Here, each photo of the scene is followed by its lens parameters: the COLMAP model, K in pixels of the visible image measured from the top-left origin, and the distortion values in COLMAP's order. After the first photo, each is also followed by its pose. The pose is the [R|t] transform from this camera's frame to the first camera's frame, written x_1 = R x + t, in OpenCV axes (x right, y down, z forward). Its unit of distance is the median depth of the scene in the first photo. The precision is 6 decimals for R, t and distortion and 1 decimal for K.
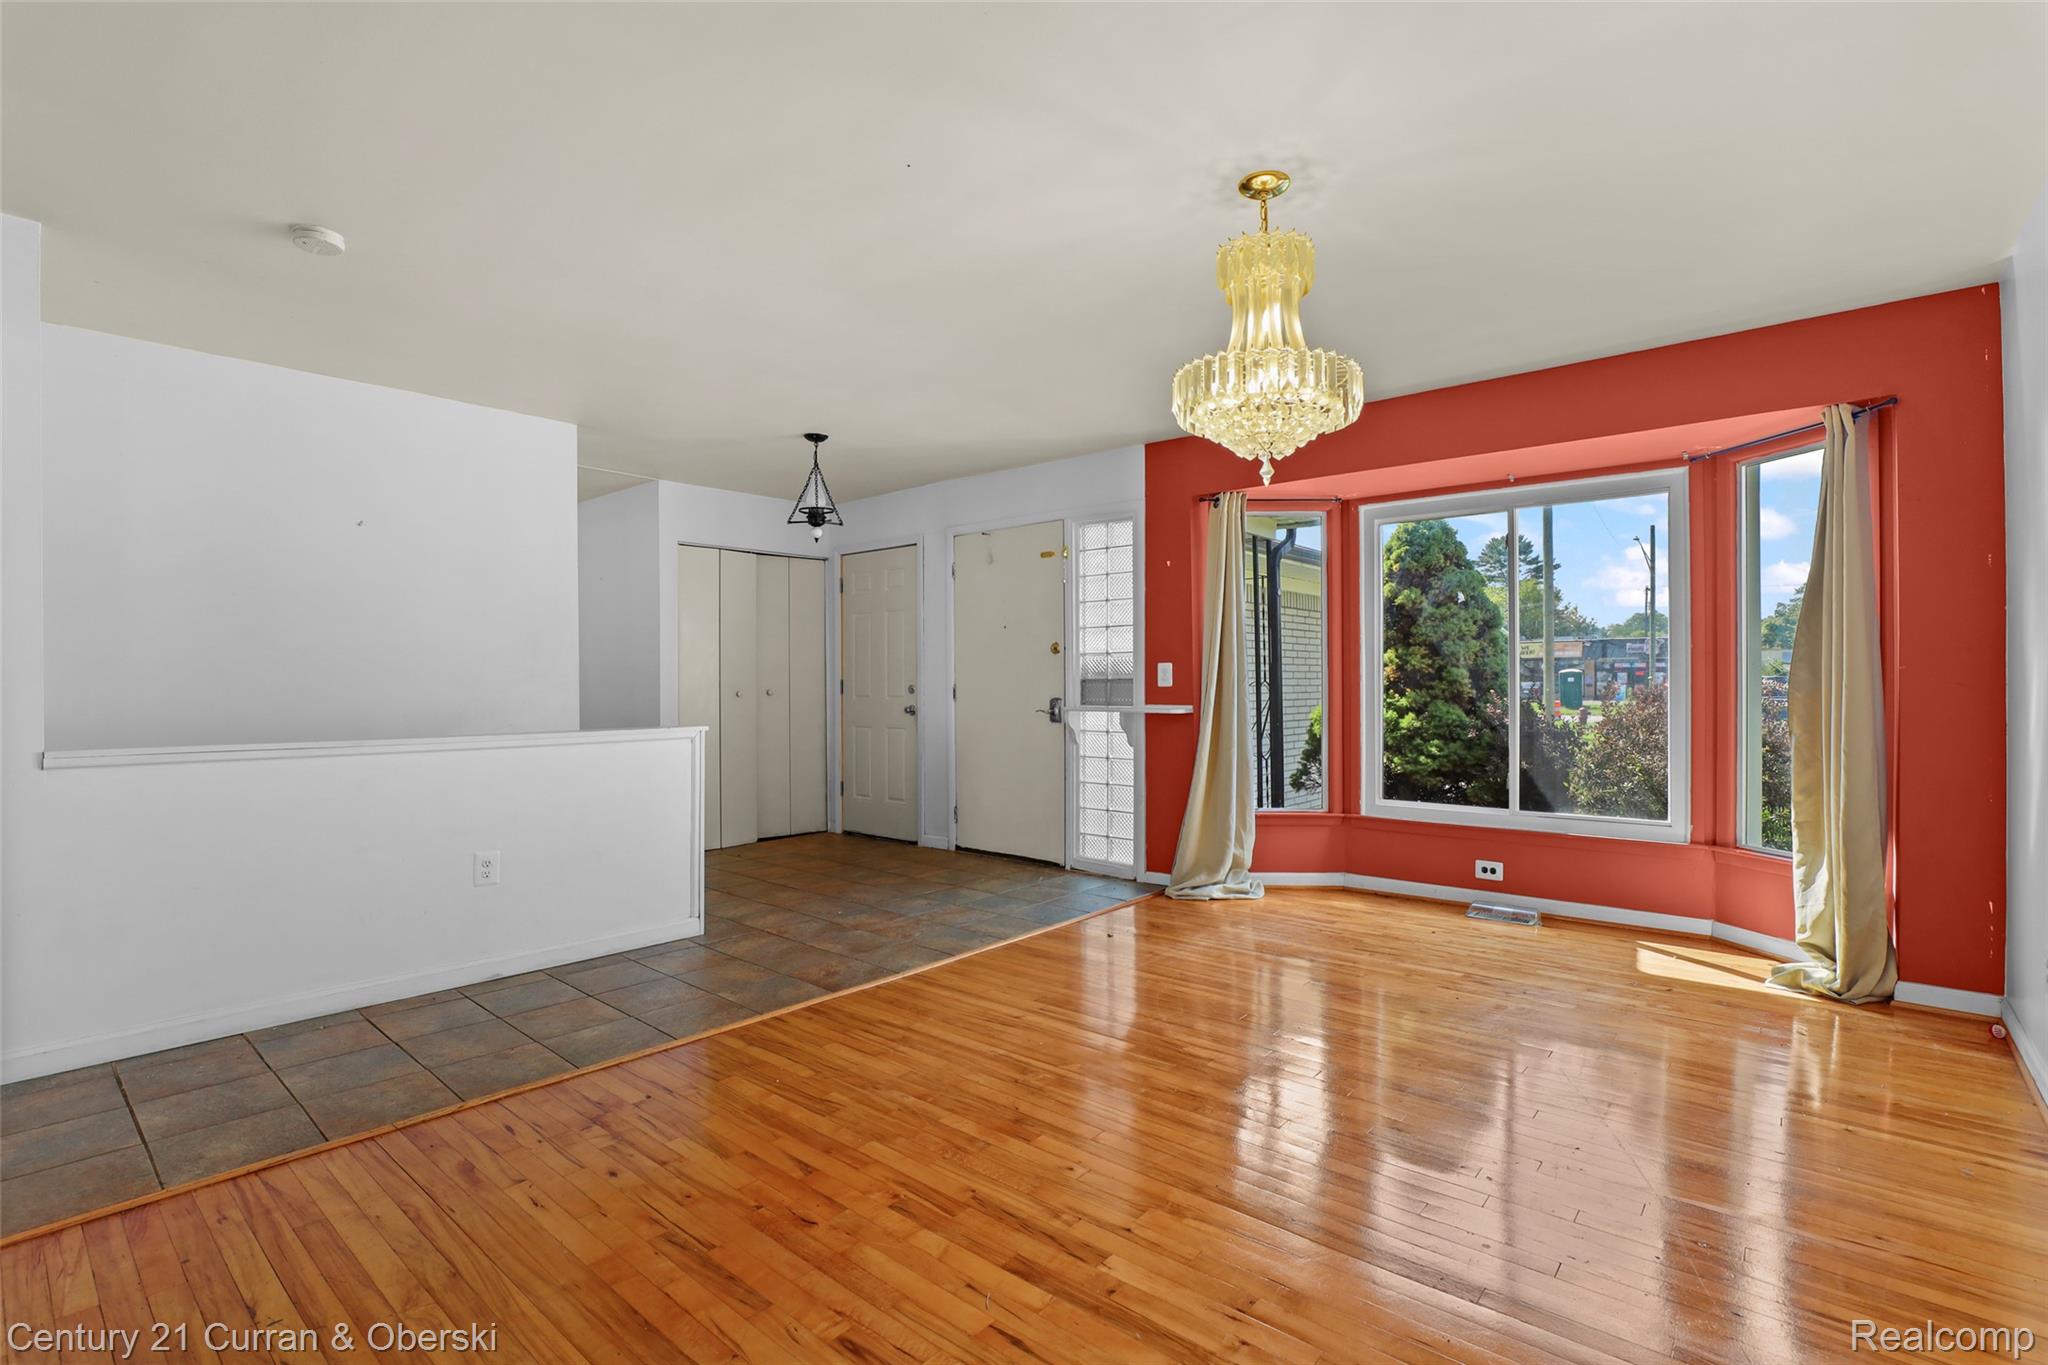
lens RADIAL K [[948.6, 0, 1035.2], [0, 948.6, 688.2], [0, 0, 1]] dist [-0.034710, 0.006909]
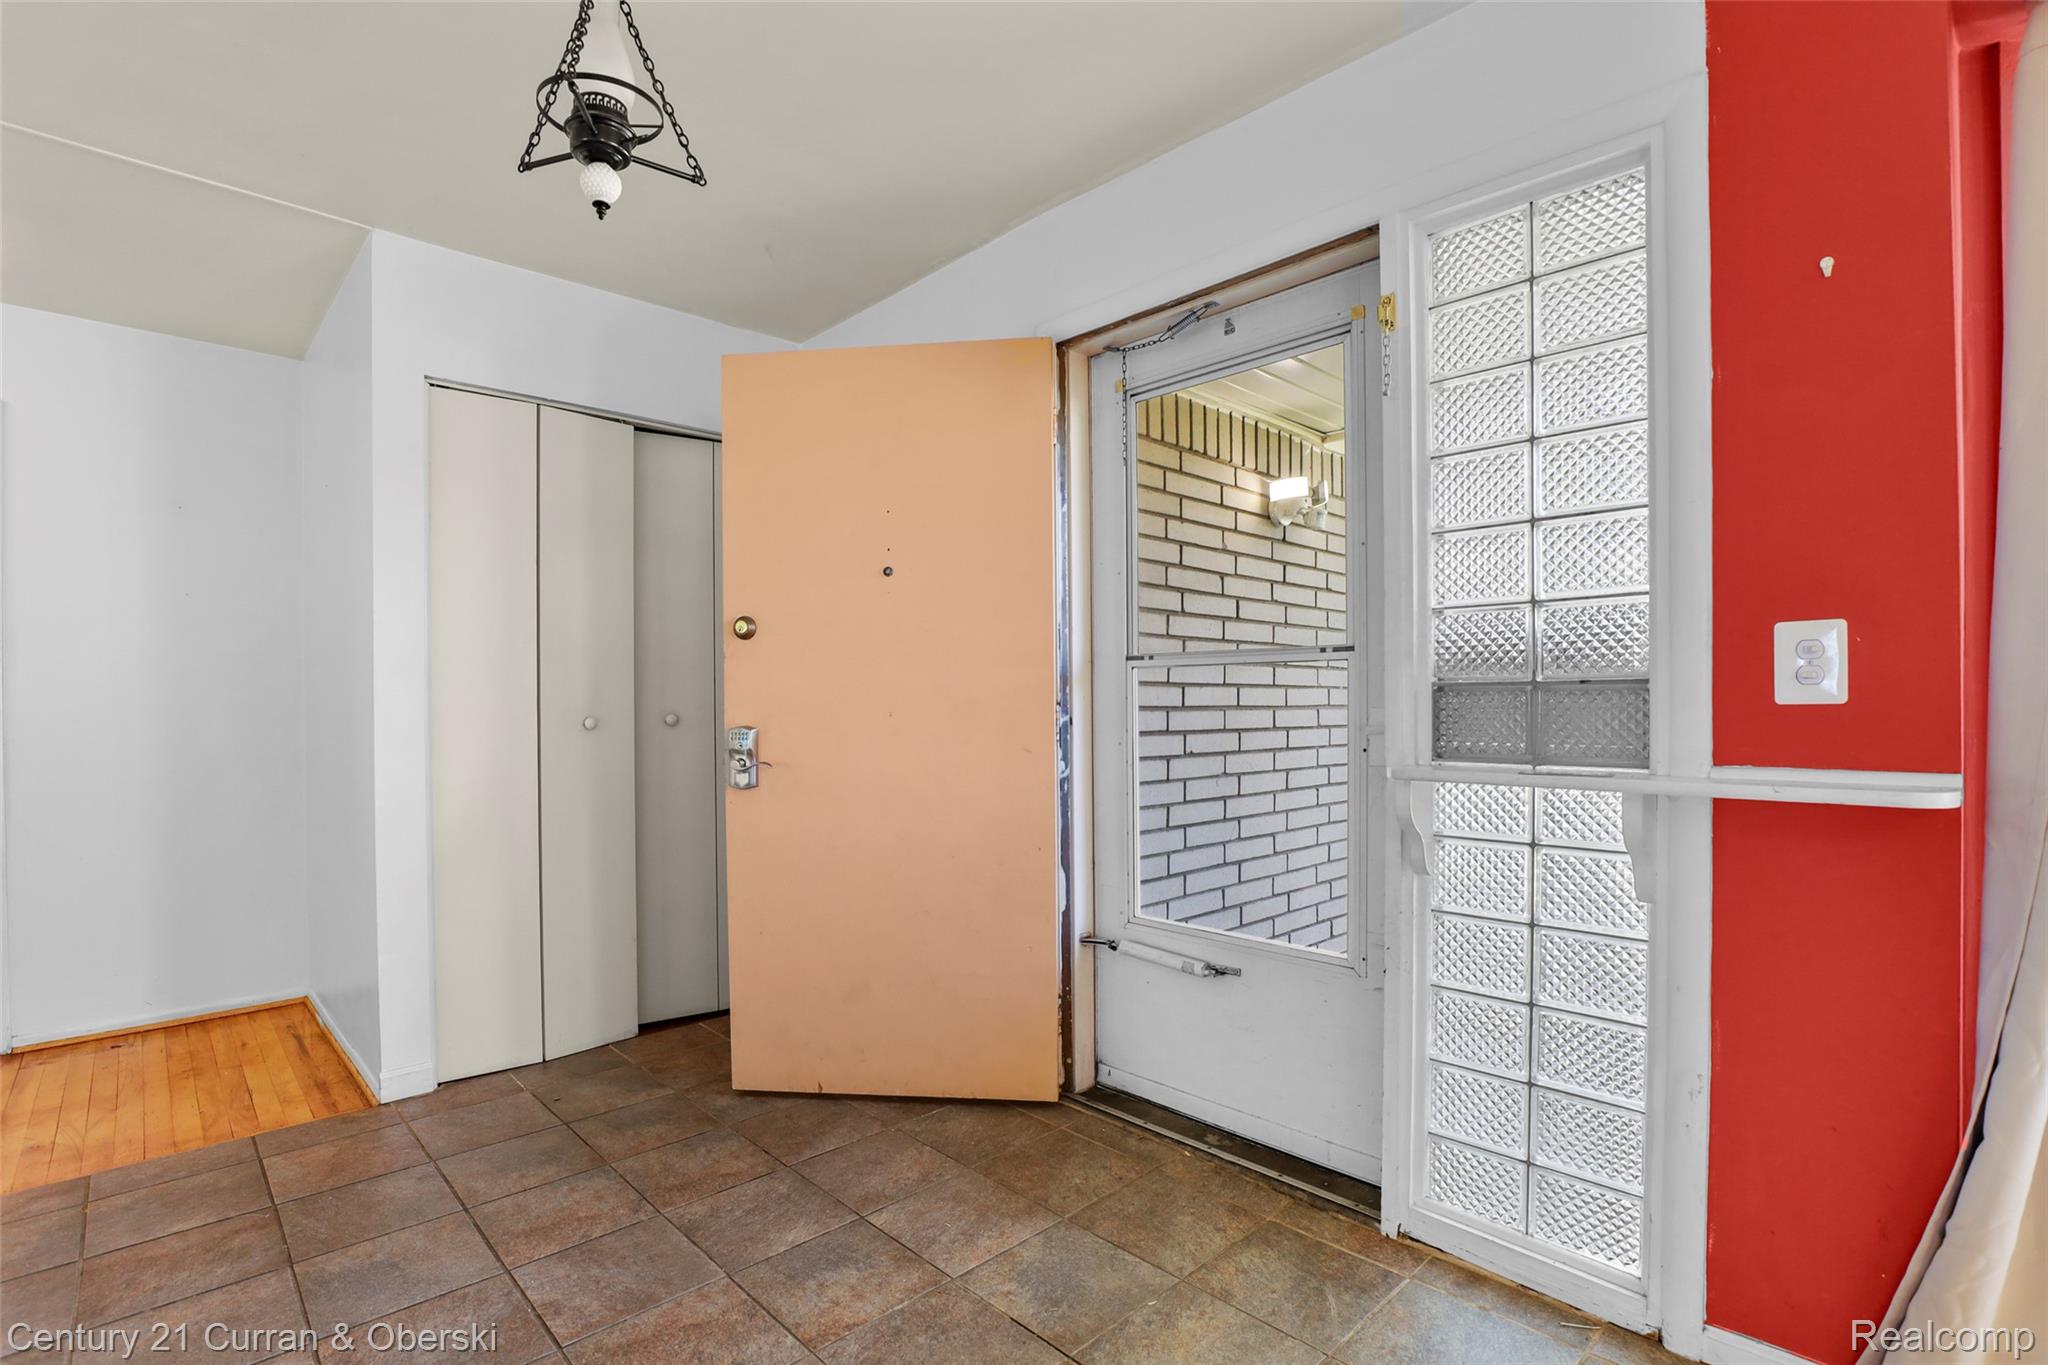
lens RADIAL K [[948.6, 0, 1032.6], [0, 948.6, 721.6], [0, 0, 1]] dist [-0.034710, 0.006909]
pose [[0.995252, 0.001228, -0.097327, -0.068079], [-0.000110, 0.999934, 0.011496, 0.000342], [0.097335, -0.011431, 0.995186, 0.721058]]
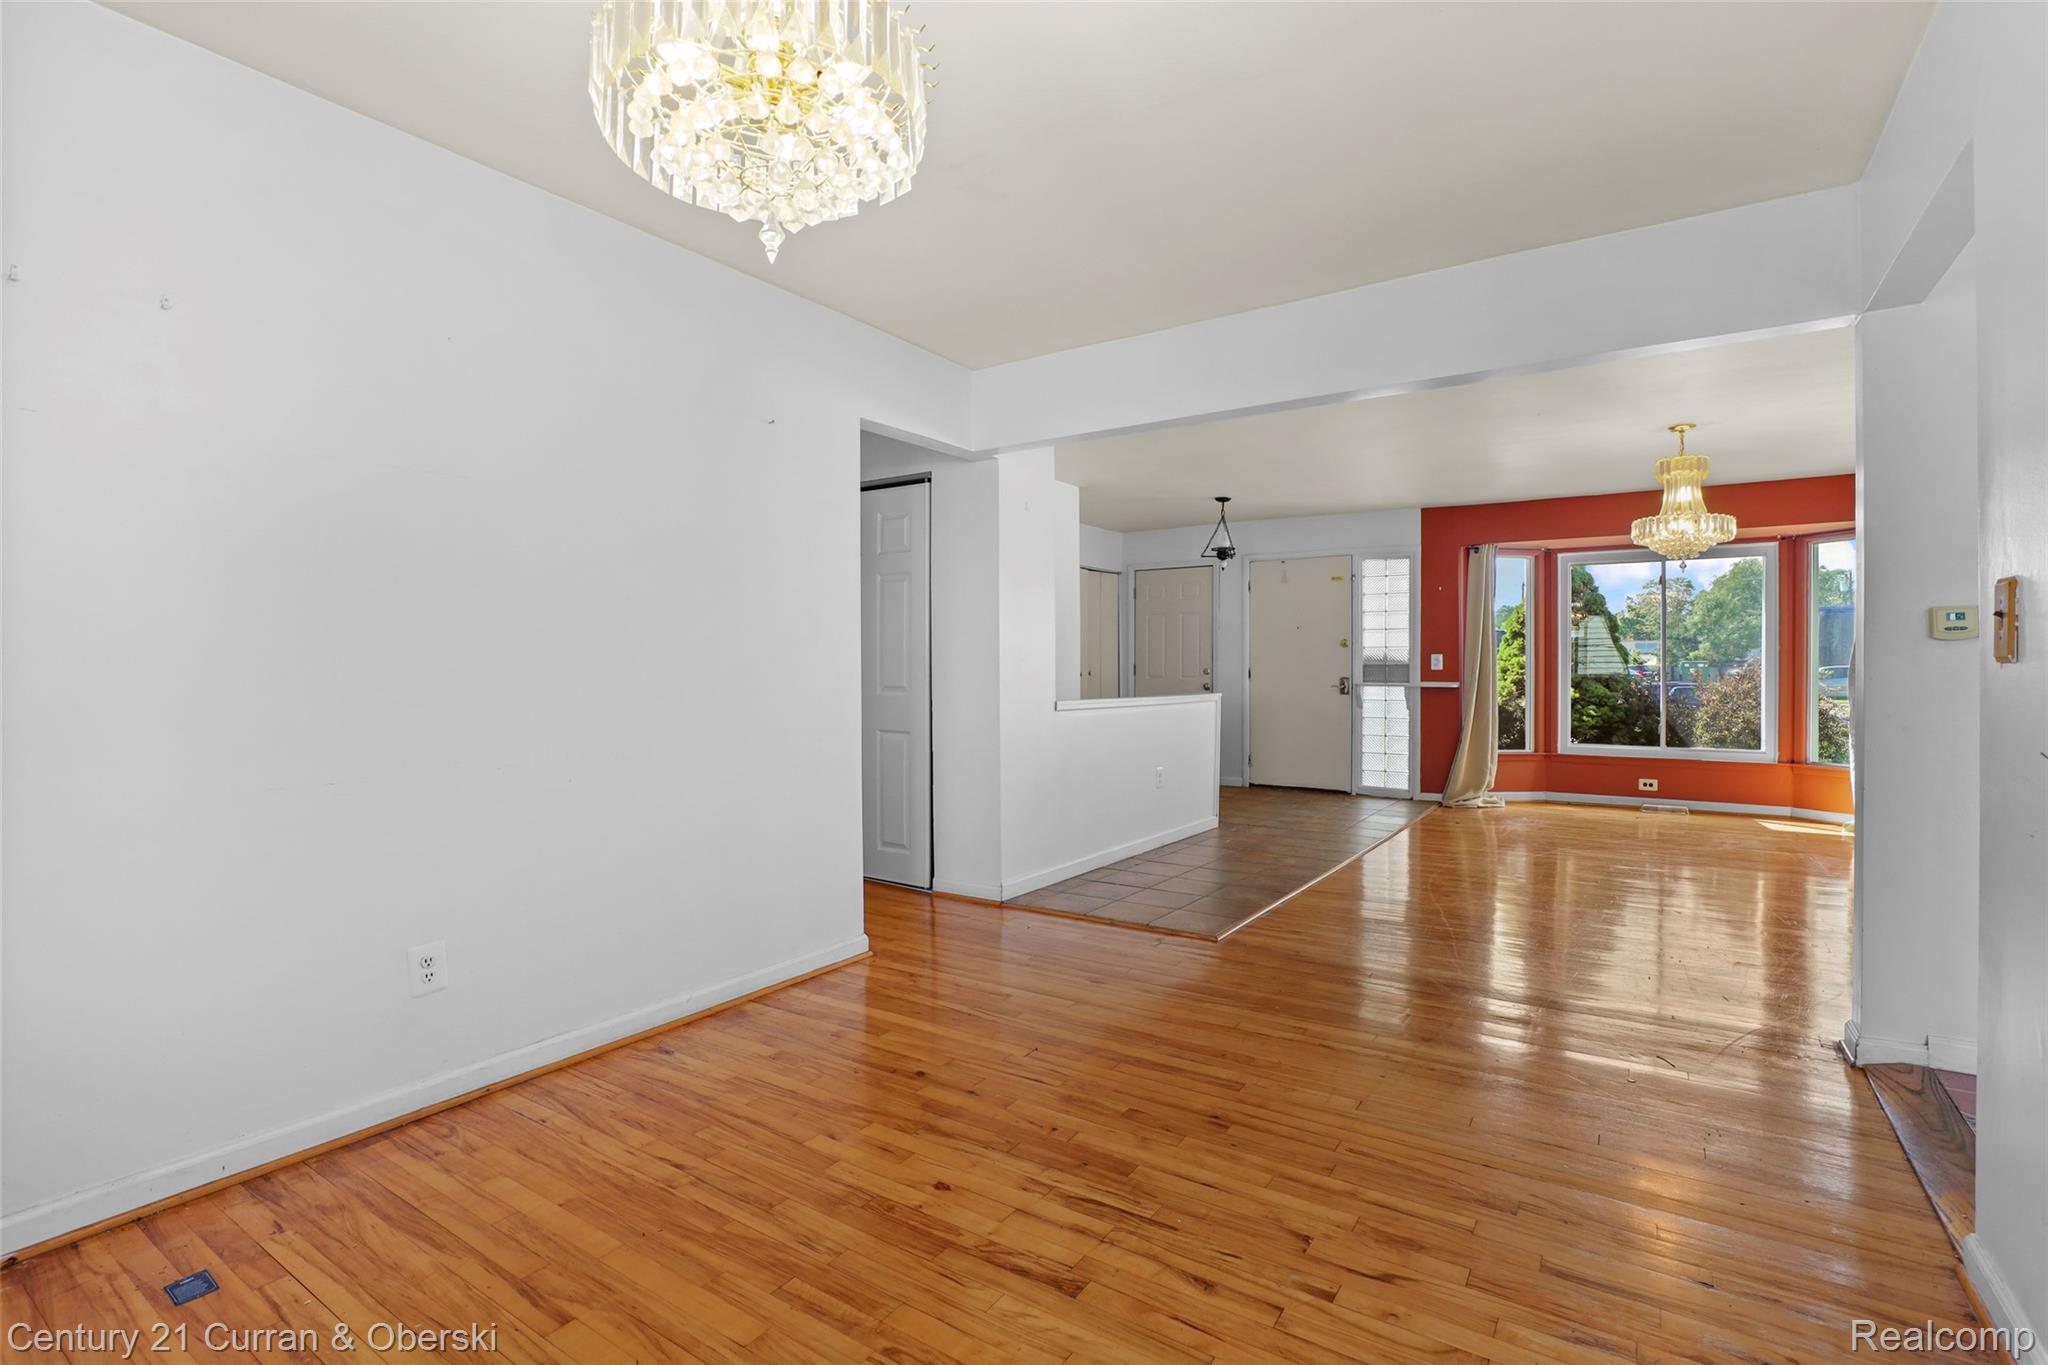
lens RADIAL K [[948.6, 0, 1044.2], [0, 948.6, 667.1], [0, 0, 1]] dist [-0.034710, 0.006909]
pose [[0.991826, 0.004765, 0.127506, -0.695126], [-0.003935, 0.999969, -0.006763, 0.006823], [-0.127534, 0.006206, 0.991815, -0.425308]]
